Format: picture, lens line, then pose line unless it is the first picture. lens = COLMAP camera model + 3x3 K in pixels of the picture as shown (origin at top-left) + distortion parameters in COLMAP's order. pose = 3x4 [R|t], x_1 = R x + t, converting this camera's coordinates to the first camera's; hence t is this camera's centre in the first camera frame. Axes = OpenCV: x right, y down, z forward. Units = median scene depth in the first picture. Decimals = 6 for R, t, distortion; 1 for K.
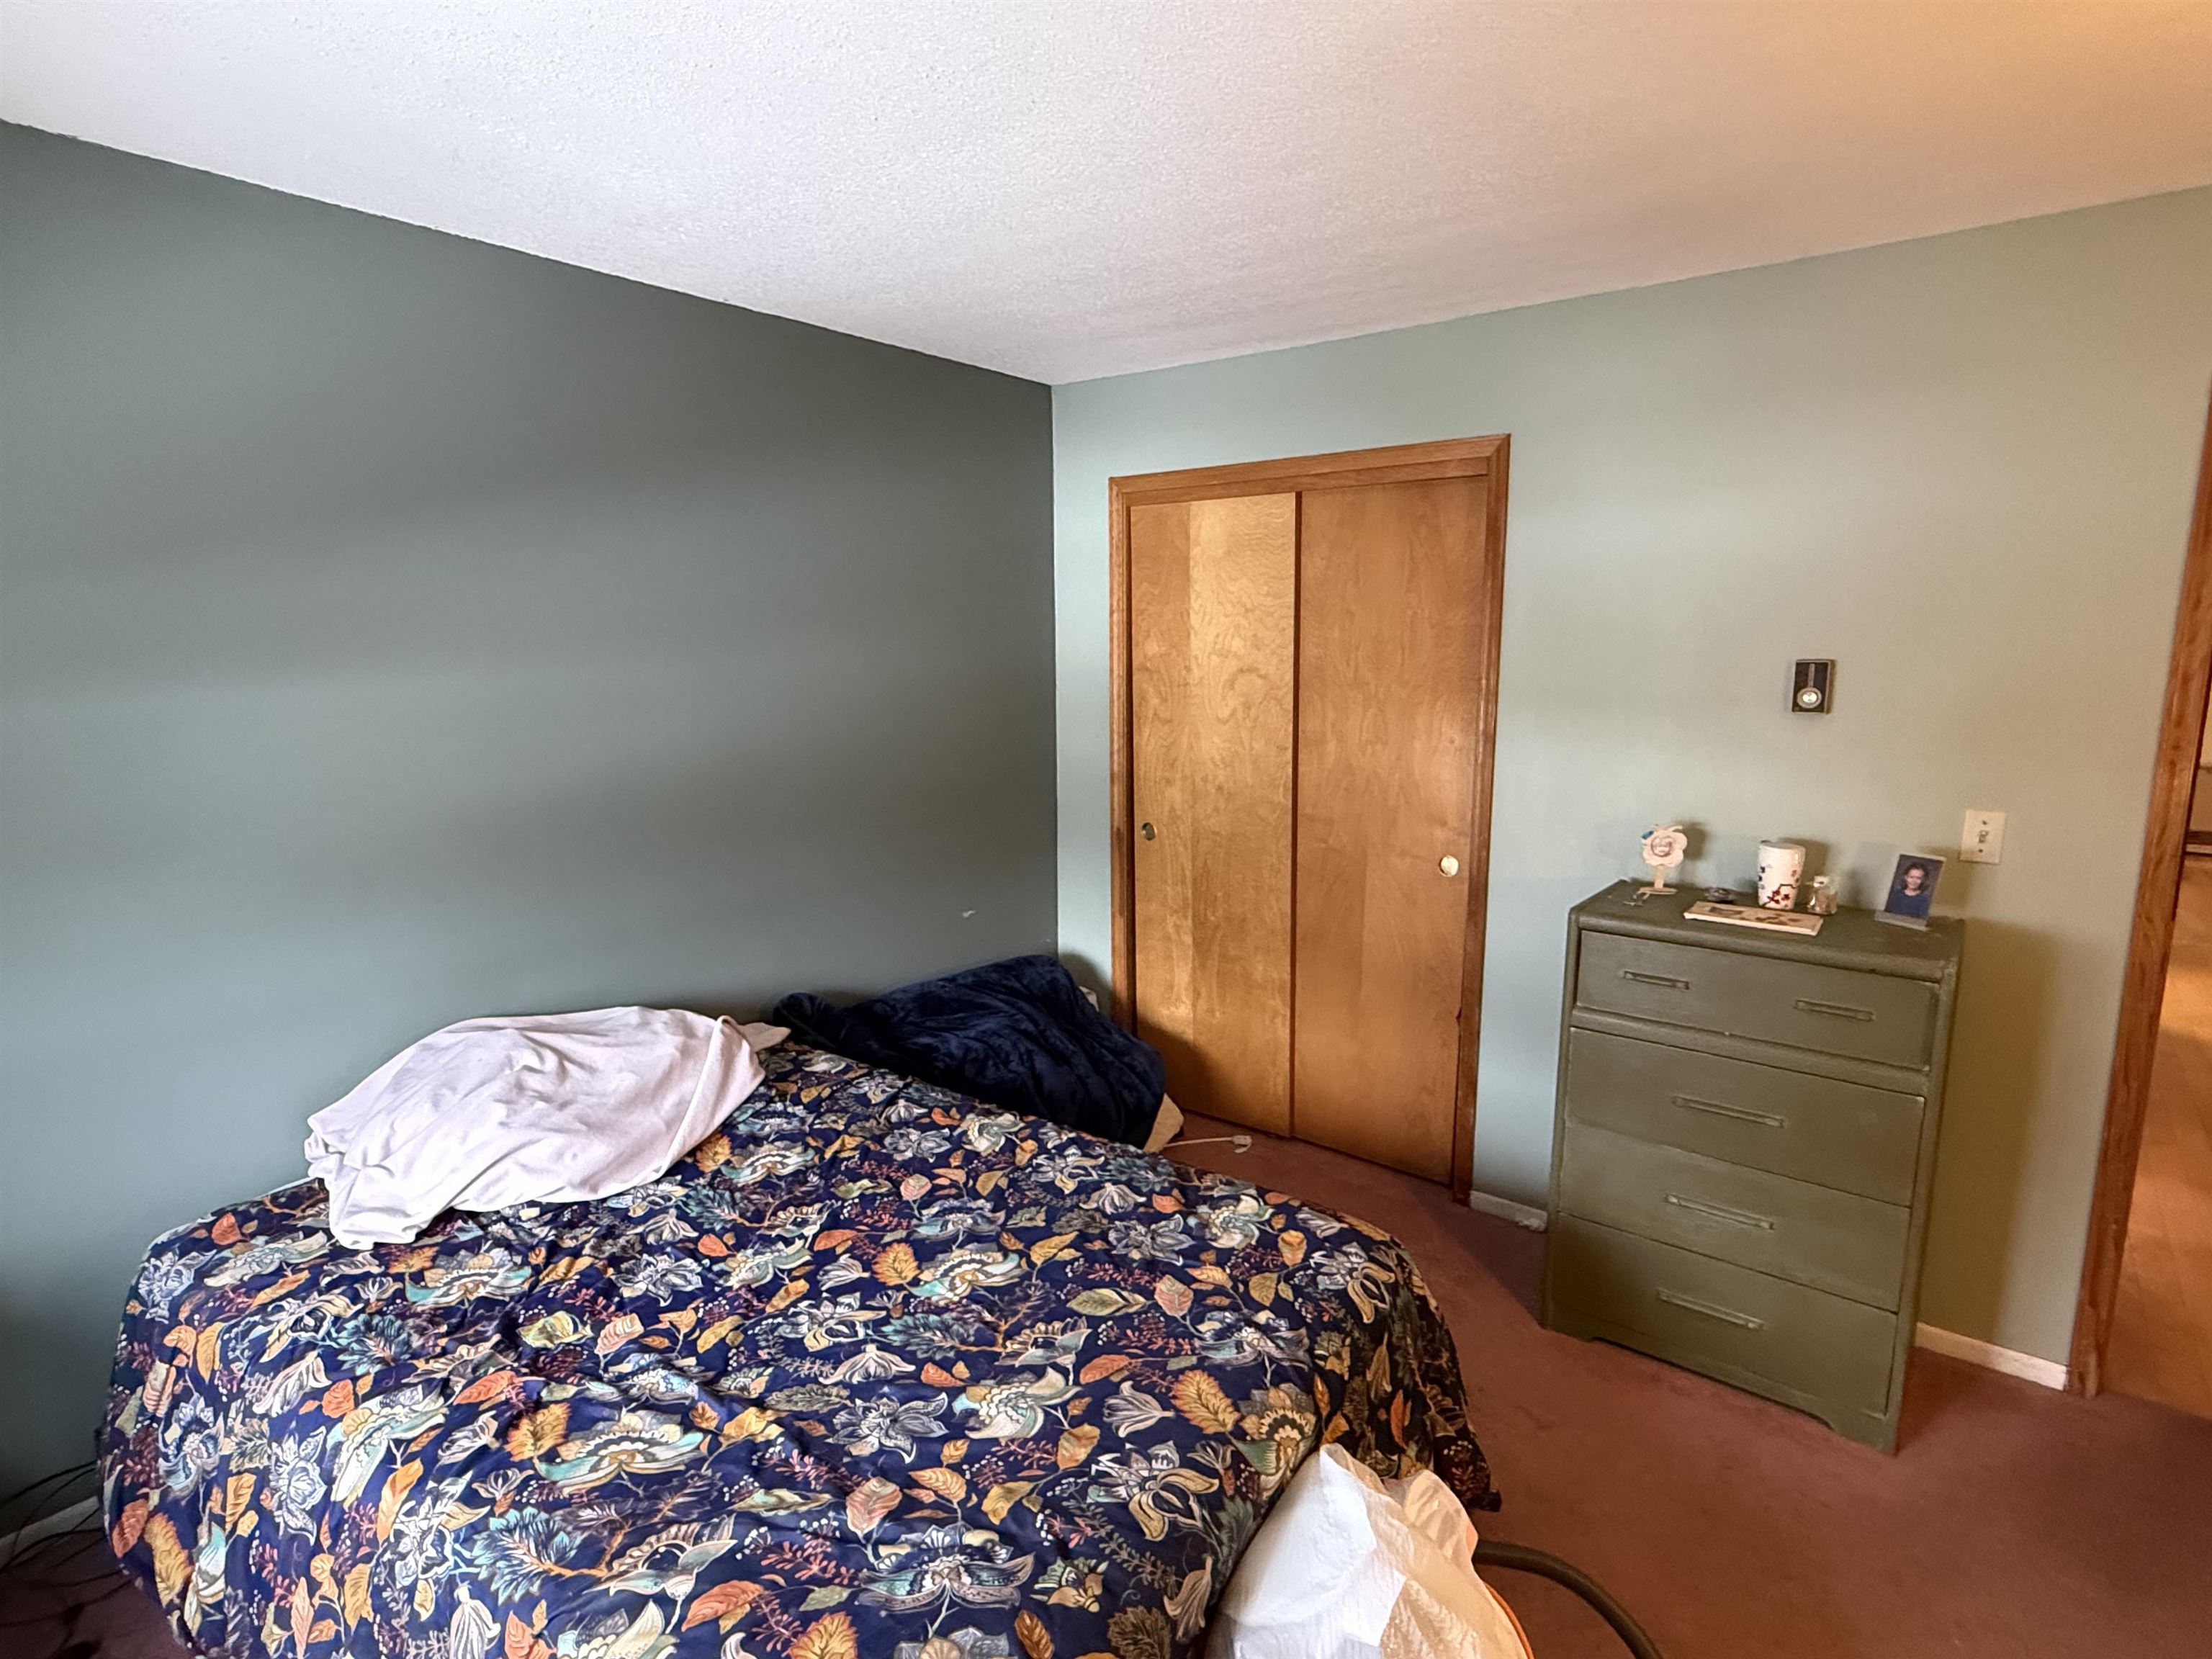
lens RADIAL K [[1131.8, 0, 1108.9], [0, 1131.8, 828.9], [0, 0, 1]] dist [0.001446, -0.000278]
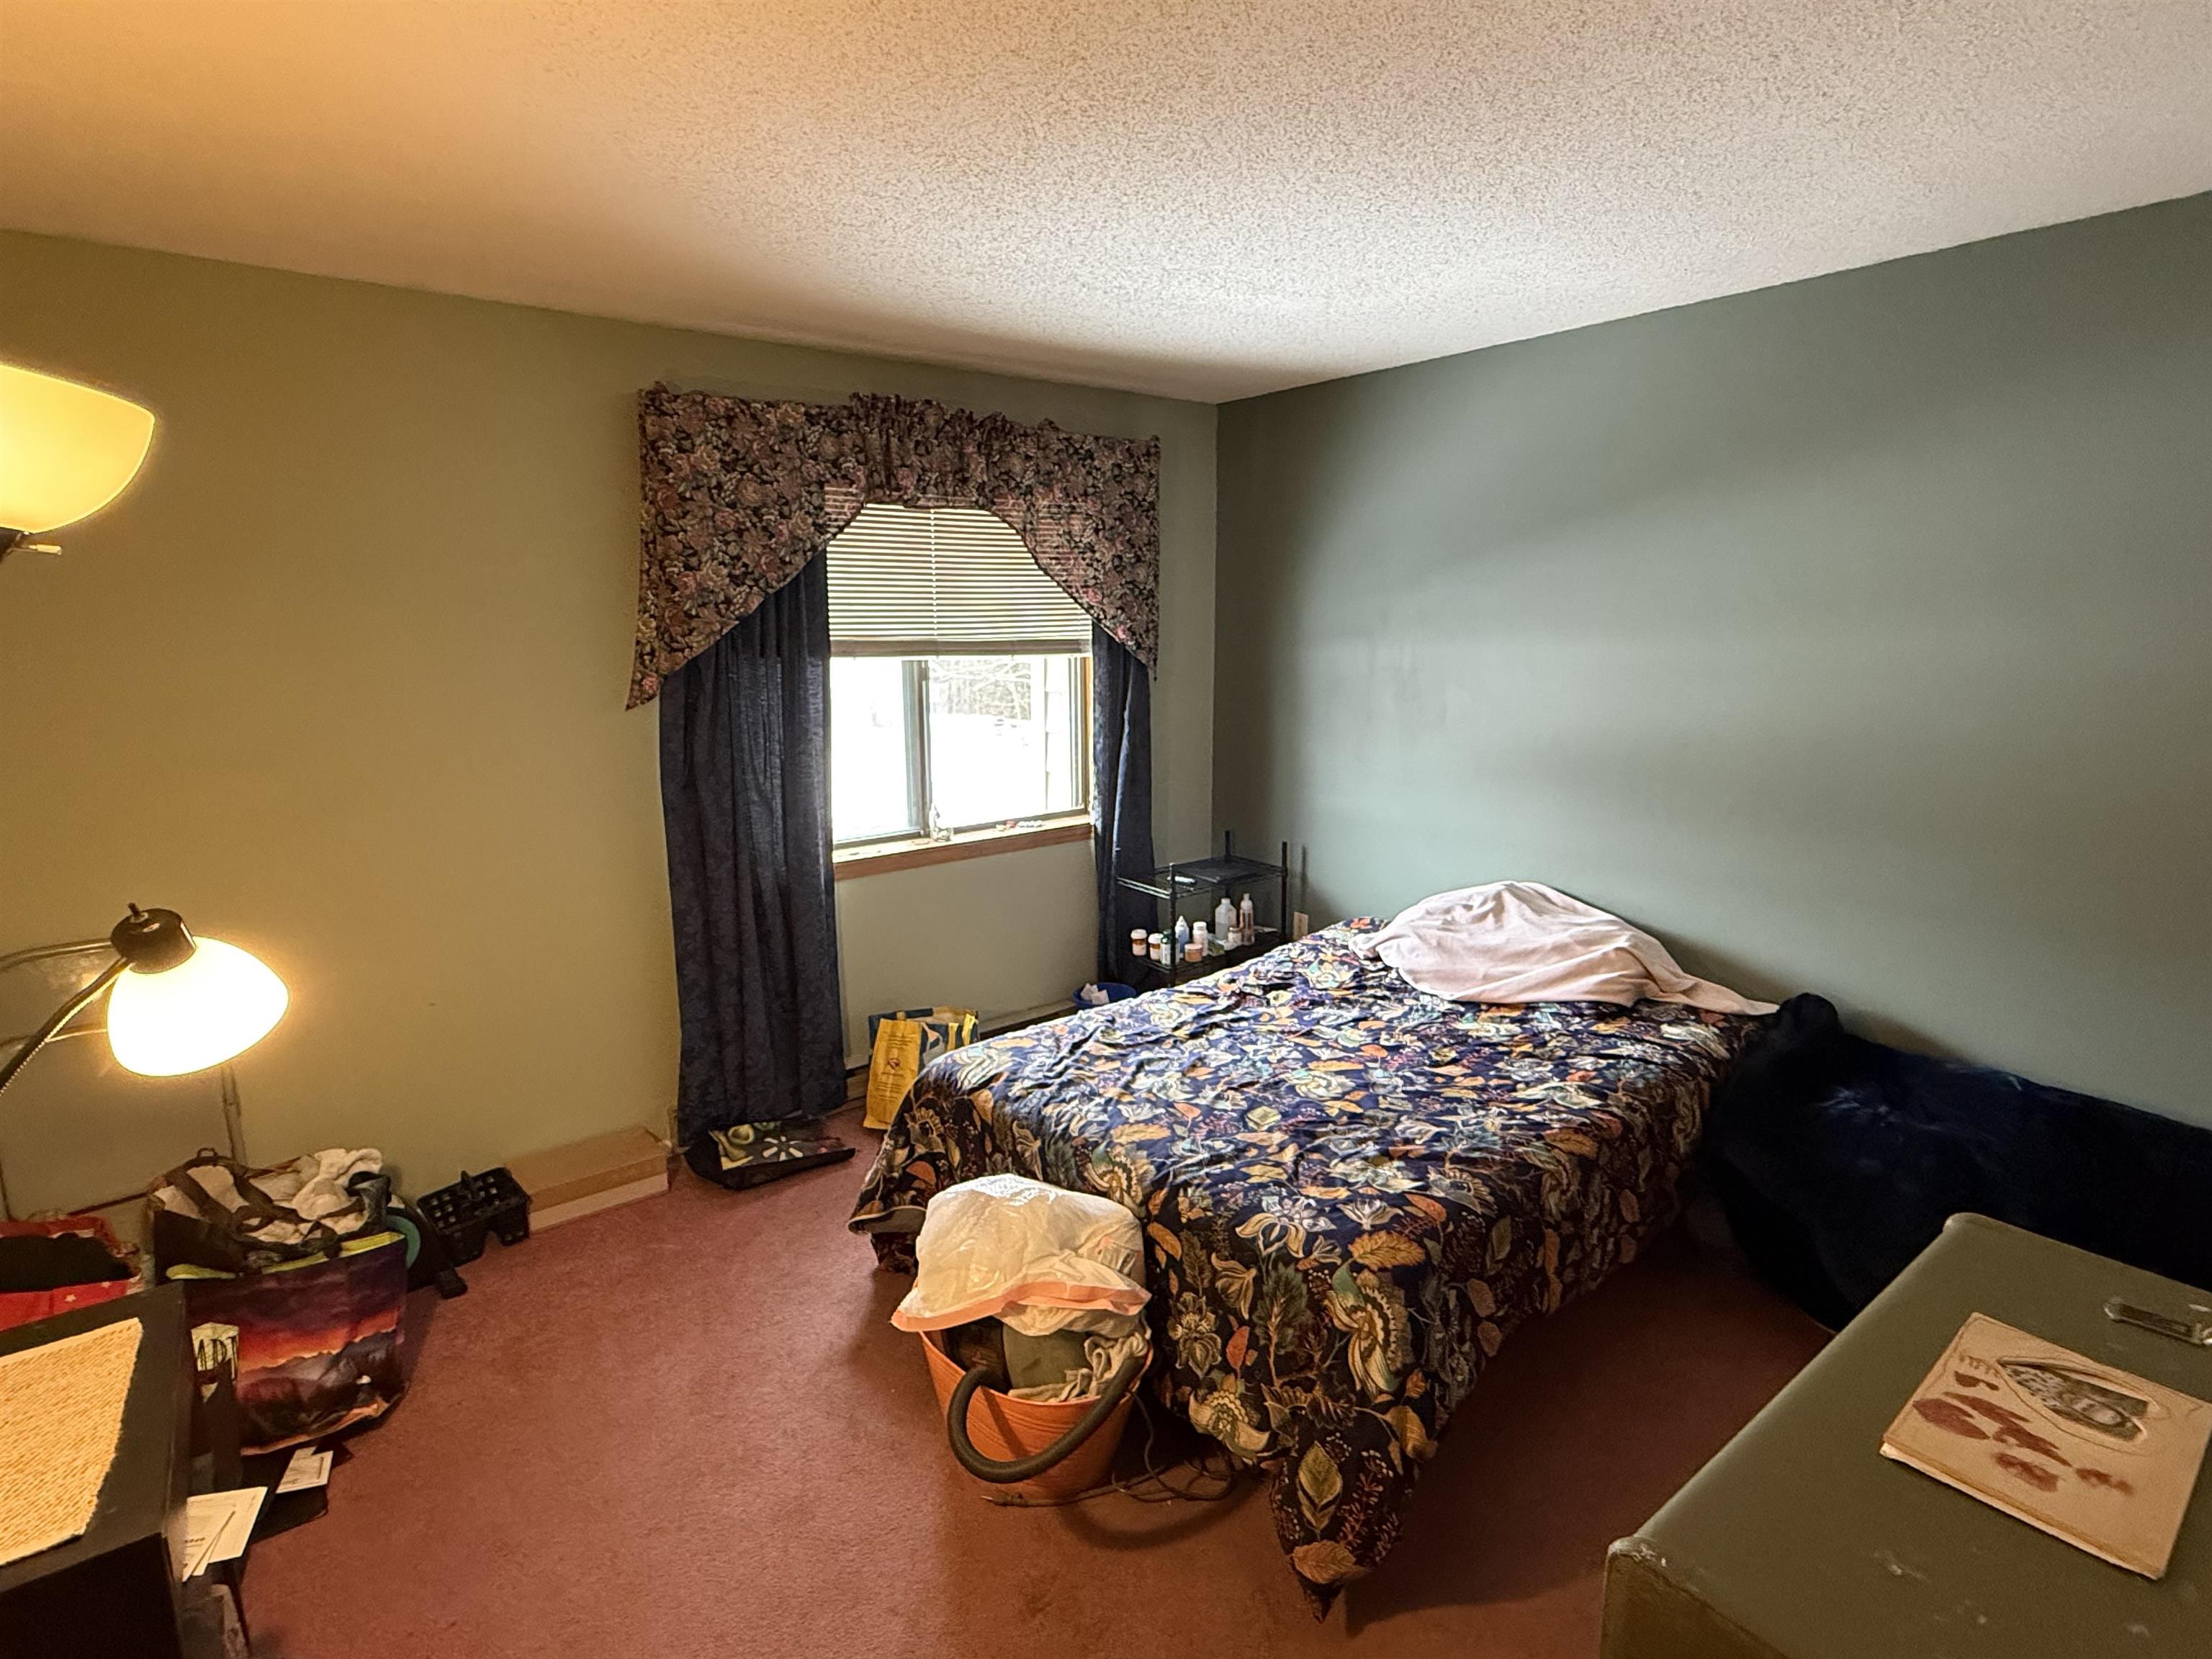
lens RADIAL K [[1131.8, 0, 1108.0], [0, 1131.8, 827.1], [0, 0, 1]] dist [0.001446, -0.000278]
pose [[-0.223356, 0.179741, -0.958021, 1.126380], [-0.159916, 0.962777, 0.217917, -0.154542], [0.961529, 0.201876, -0.186299, 0.901615]]
